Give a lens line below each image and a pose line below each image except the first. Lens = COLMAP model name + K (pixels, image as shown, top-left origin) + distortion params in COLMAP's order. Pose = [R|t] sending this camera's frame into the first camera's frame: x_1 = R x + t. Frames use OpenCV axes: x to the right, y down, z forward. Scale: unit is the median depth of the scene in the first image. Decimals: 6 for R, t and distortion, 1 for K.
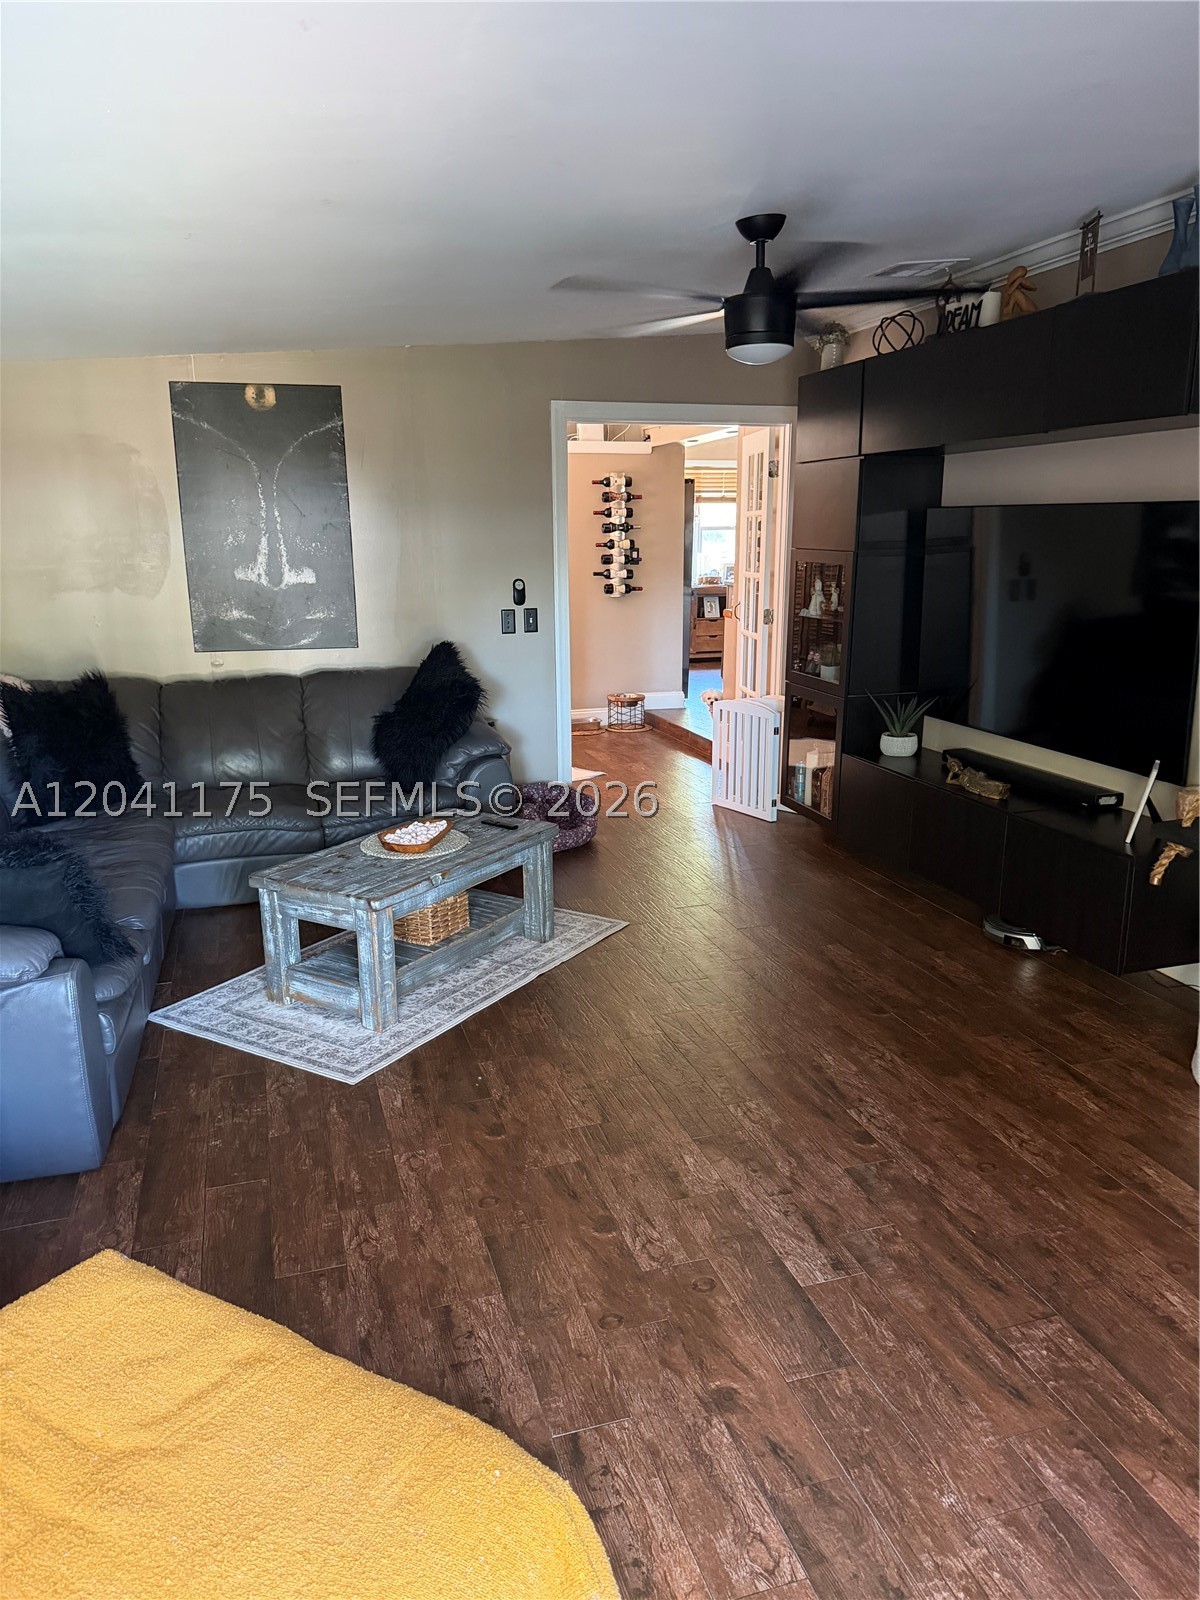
lens RADIAL K [[1127.3, 0, 600.0], [0, 1127.3, 800.0], [0, 0, 1]] dist [0.082973, -0.080077]
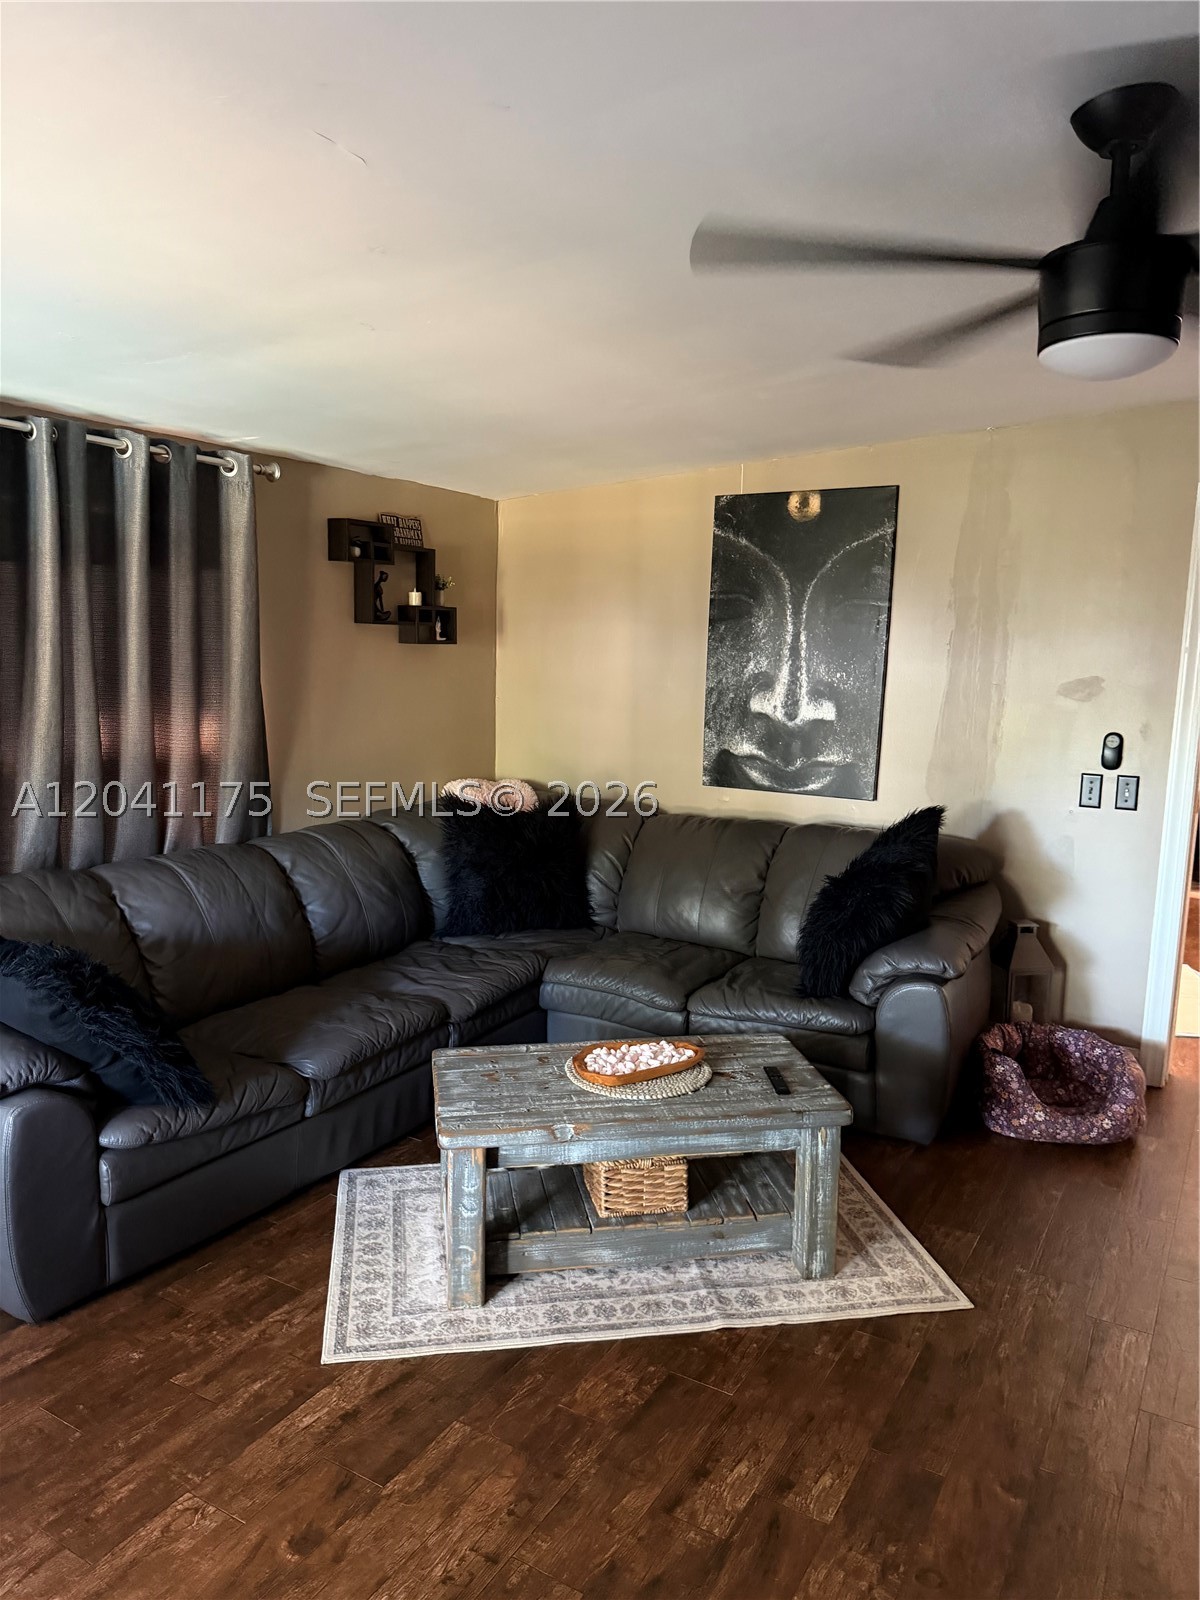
lens RADIAL K [[1103.8, 0, 603.1], [0, 1103.8, 810.7], [0, 0, 1]] dist [0.184840, -0.404088]
pose [[0.661967, 0.132048, -0.737810, 0.258071], [-0.199252, 0.979942, -0.003387, -0.092650], [0.722564, 0.149253, 0.675000, 0.350222]]
